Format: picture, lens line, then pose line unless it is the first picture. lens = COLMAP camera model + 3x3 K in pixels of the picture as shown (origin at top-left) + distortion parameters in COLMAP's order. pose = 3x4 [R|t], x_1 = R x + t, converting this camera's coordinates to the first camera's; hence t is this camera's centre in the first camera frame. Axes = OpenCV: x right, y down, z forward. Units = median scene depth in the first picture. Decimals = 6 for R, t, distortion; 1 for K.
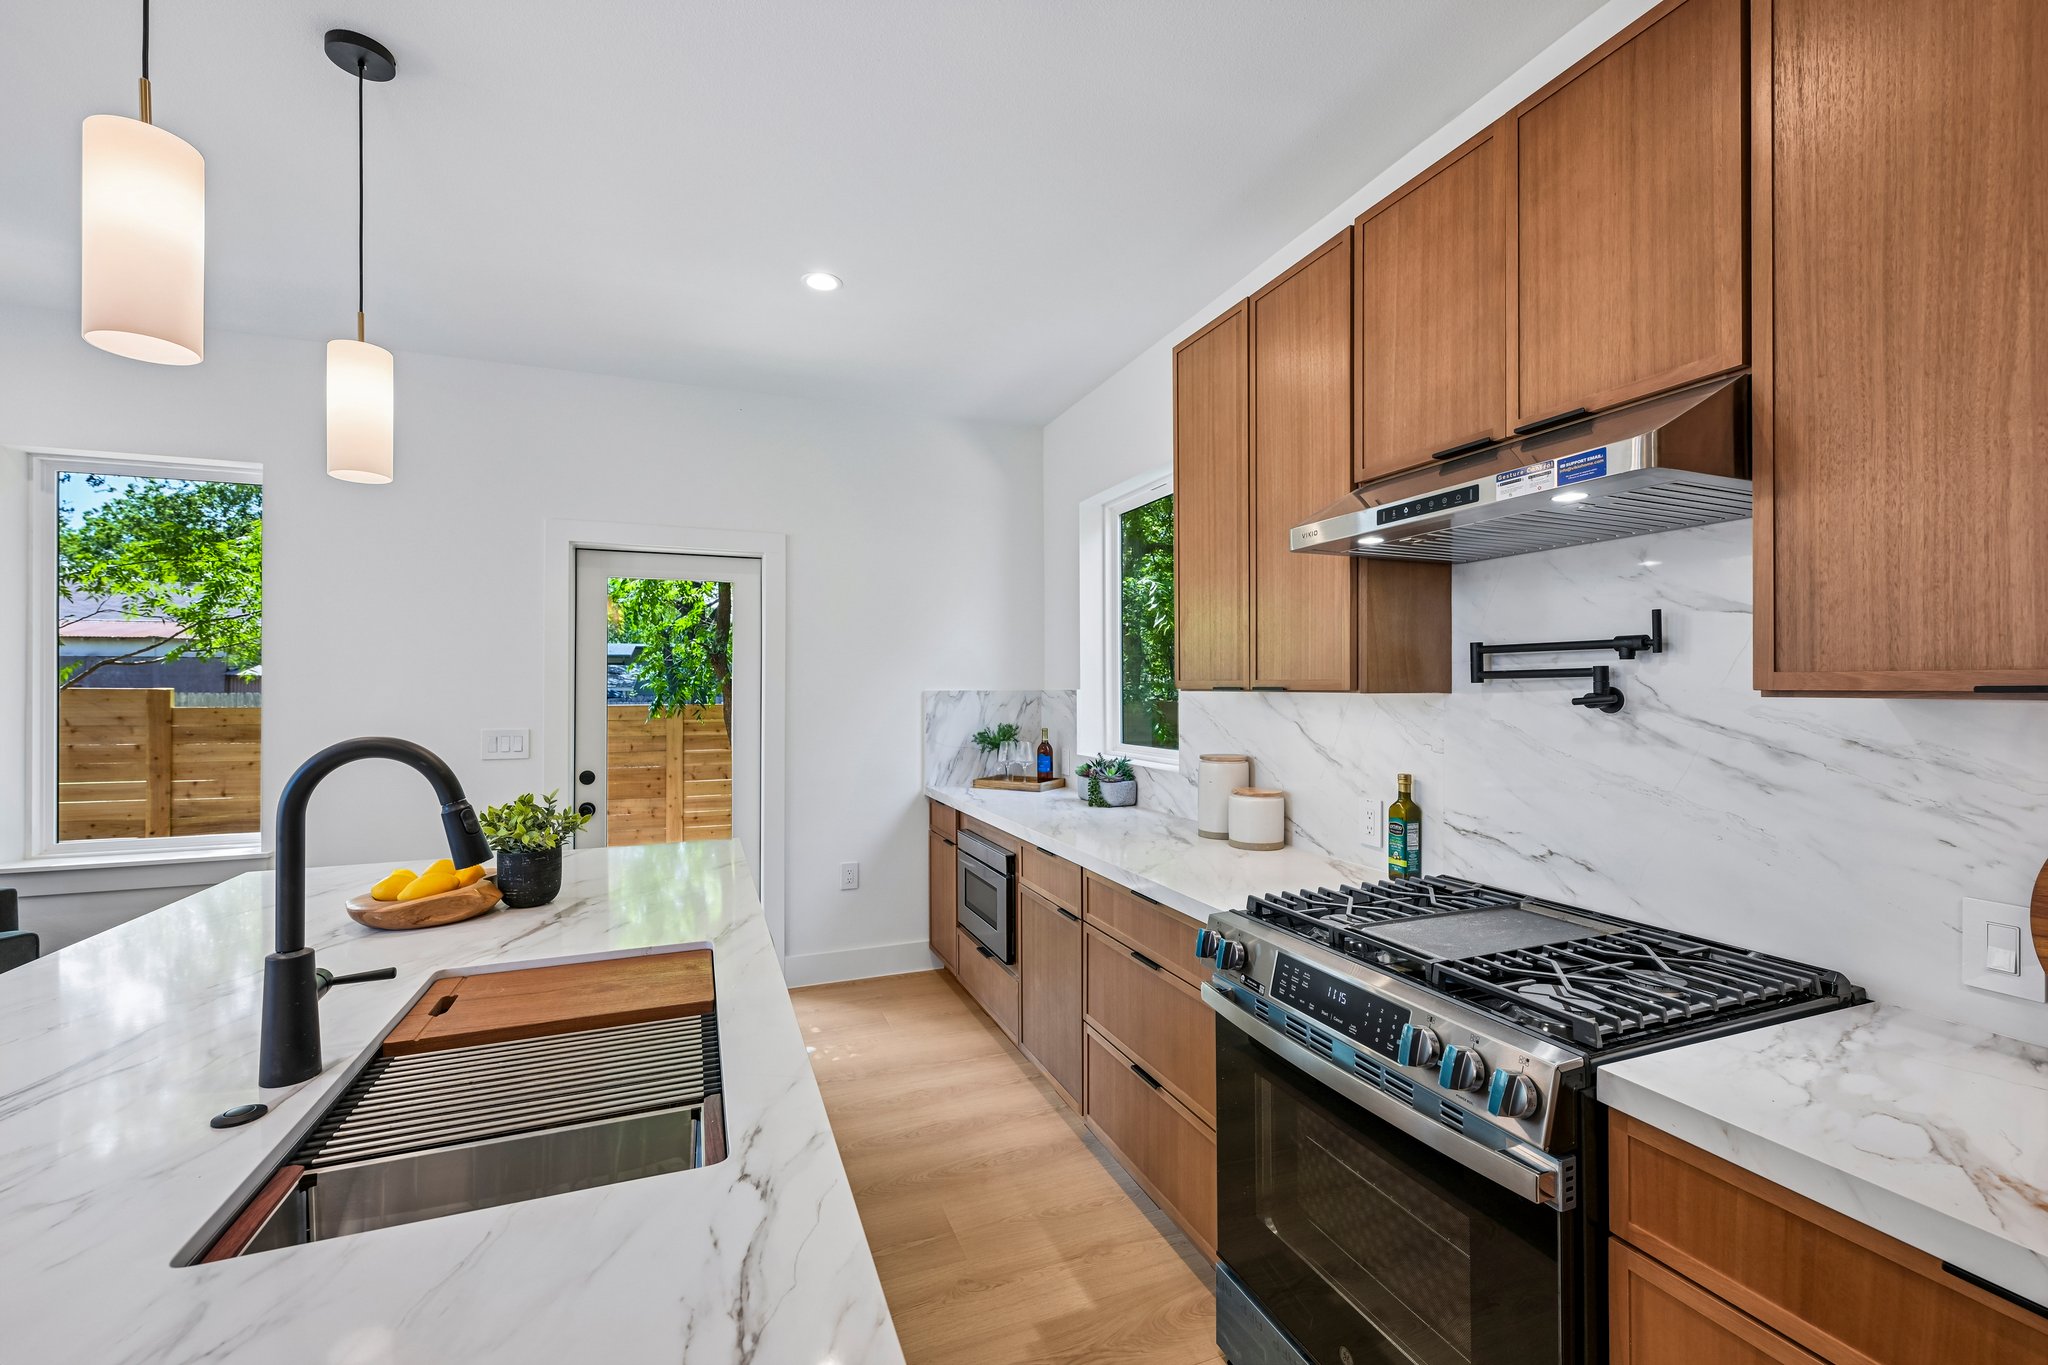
lens RADIAL K [[840.8, 0, 1022.8], [0, 840.8, 678.2], [0, 0, 1]] dist [-0.000083, 0.000079]
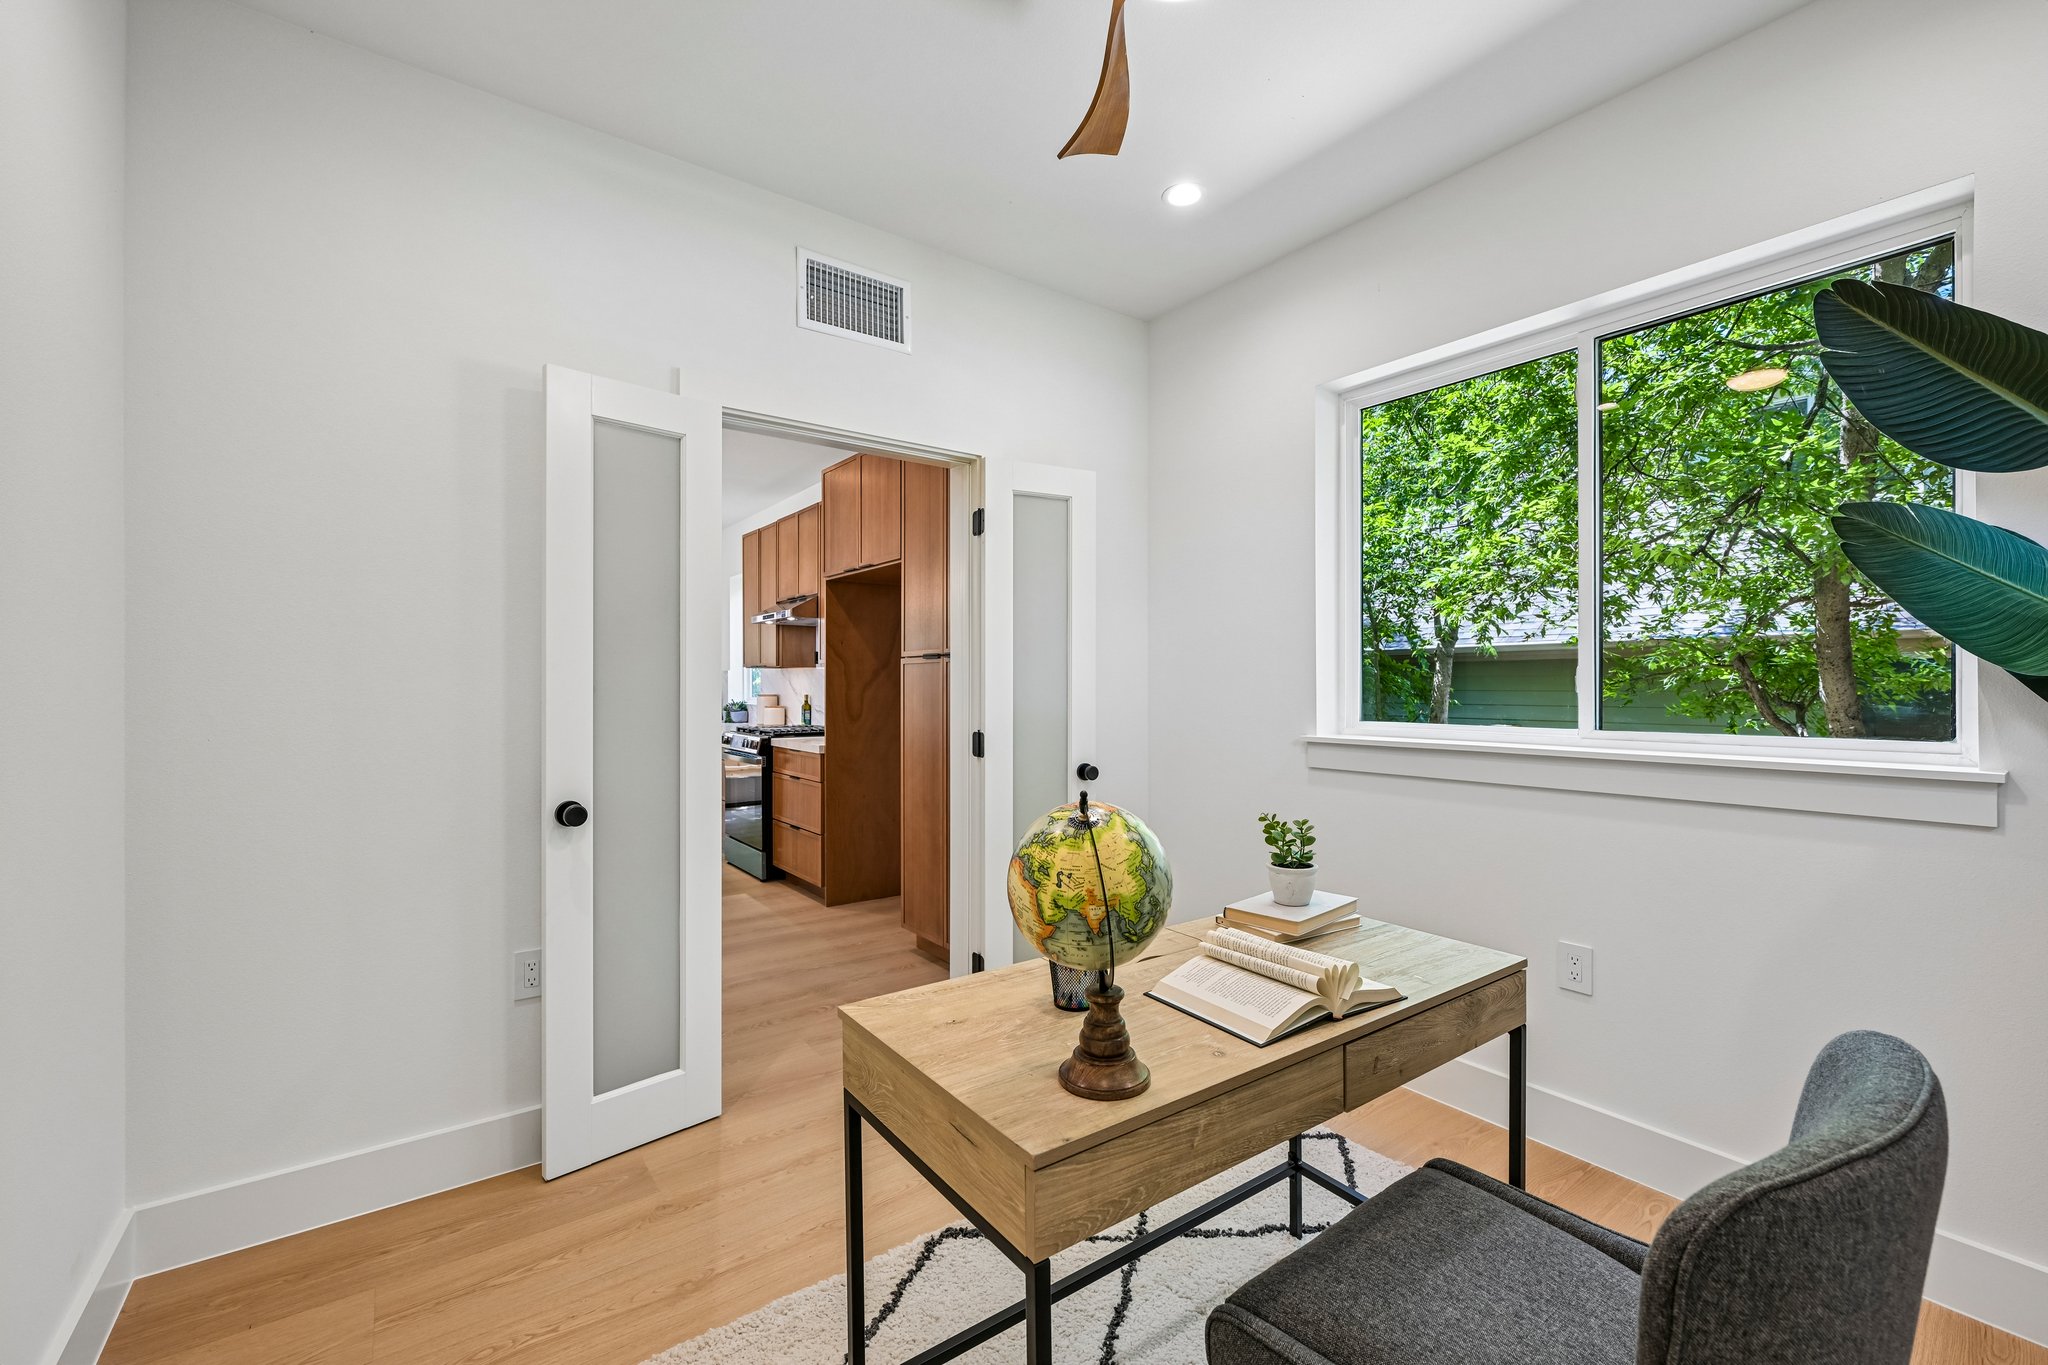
lens RADIAL K [[840.8, 0, 1028.0], [0, 840.8, 684.9], [0, 0, 1]] dist [-0.000083, 0.000079]
pose [[0.964305, -0.000015, 0.264793, 0.468093], [-0.003574, 0.999908, 0.013072, 0.040207], [-0.264769, -0.013551, 0.964217, -2.356867]]
